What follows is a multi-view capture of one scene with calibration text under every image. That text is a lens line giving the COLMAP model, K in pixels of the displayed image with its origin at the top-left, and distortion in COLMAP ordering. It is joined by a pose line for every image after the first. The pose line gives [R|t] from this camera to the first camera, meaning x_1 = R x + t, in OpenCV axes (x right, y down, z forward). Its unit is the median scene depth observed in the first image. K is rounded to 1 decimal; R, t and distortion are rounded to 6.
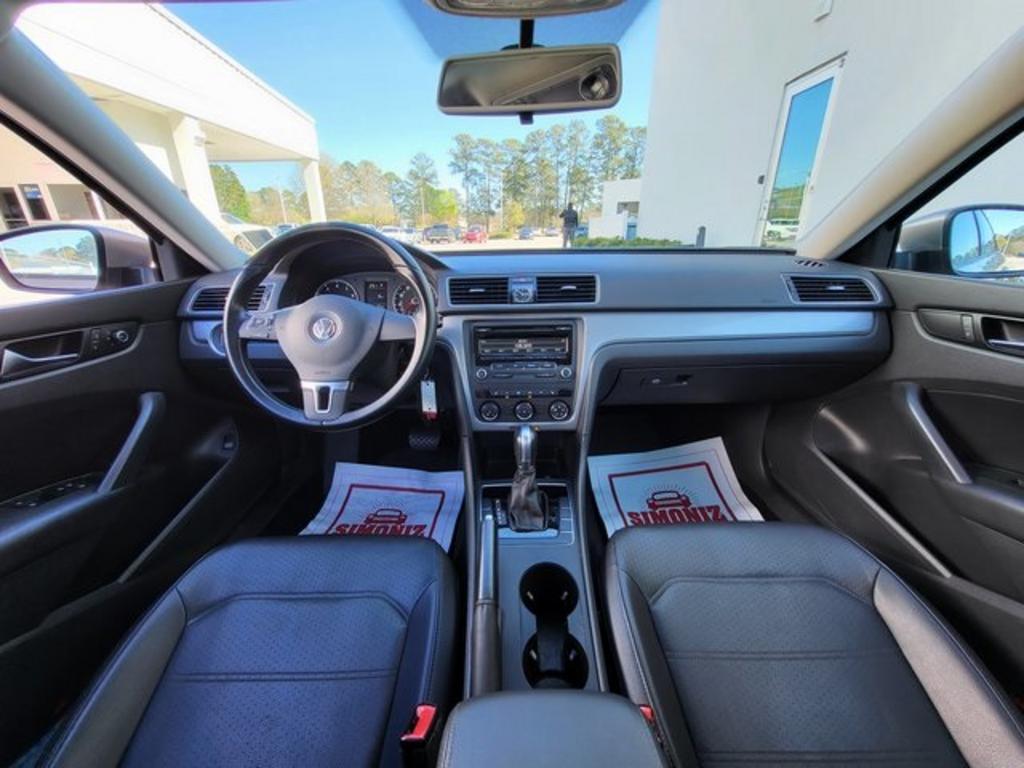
lens RADIAL K [[404.1, 0, 502.0], [0, 404.1, 385.2], [0, 0, 1]] dist [0.001948, -0.000052]
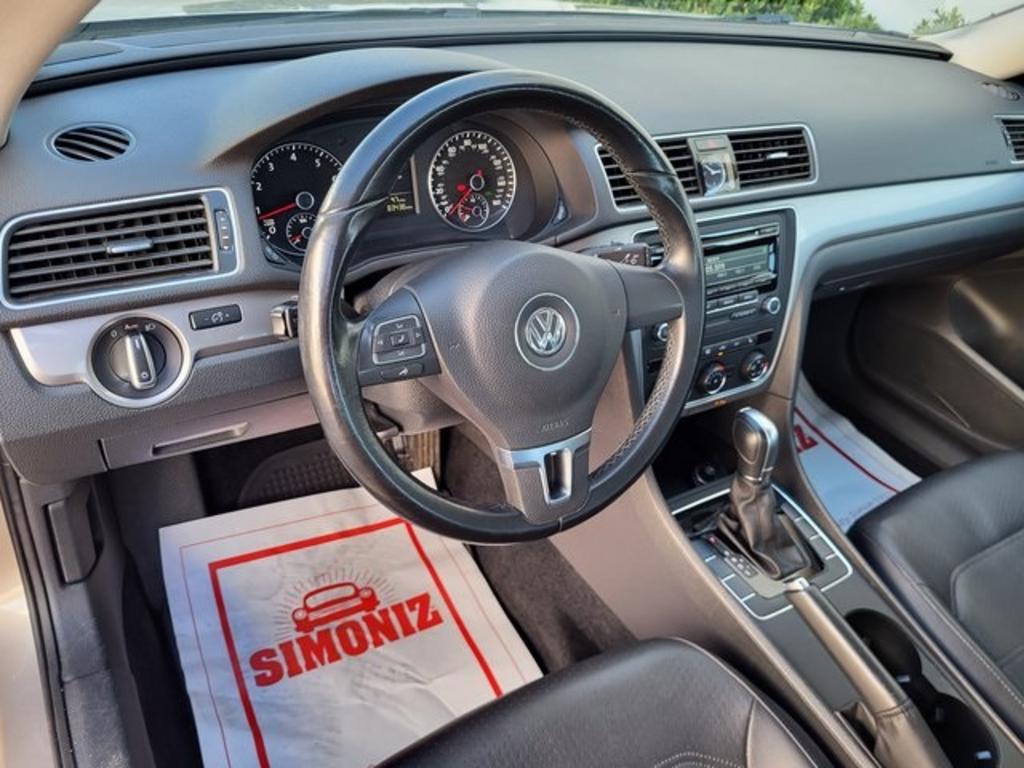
lens RADIAL K [[797.0, 0, 510.8], [0, 797.0, 366.4], [0, 0, 1]] dist [0.026753, -0.001499]
pose [[0.840079, -0.200581, 0.504018, -0.769927], [0.061652, 0.958411, 0.278654, -0.293419], [-0.538949, -0.203017, 0.817507, 0.226163]]
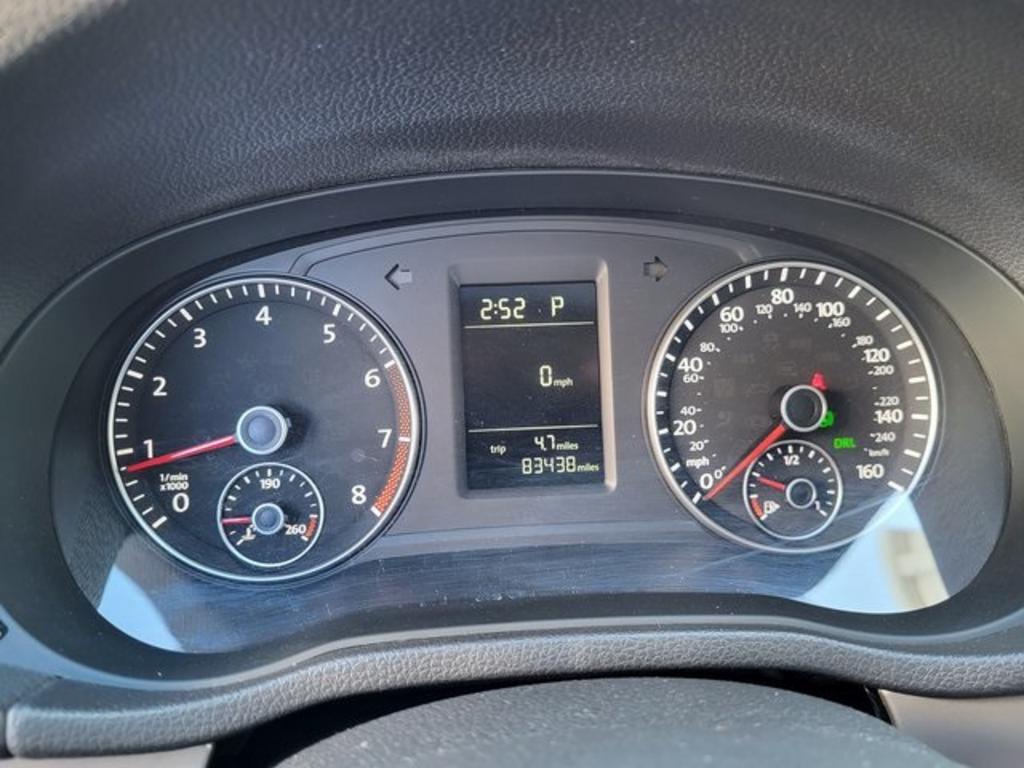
lens RADIAL K [[824.0, 0, 512.0], [0, 824.0, 384.0], [0, 0, 1]] dist [0.001824, -0.001848]
pose [[0.996569, -0.028382, 0.077745, -0.393163], [0.029708, 0.999431, -0.015958, -0.245357], [-0.077248, 0.018213, 0.996846, 0.794985]]
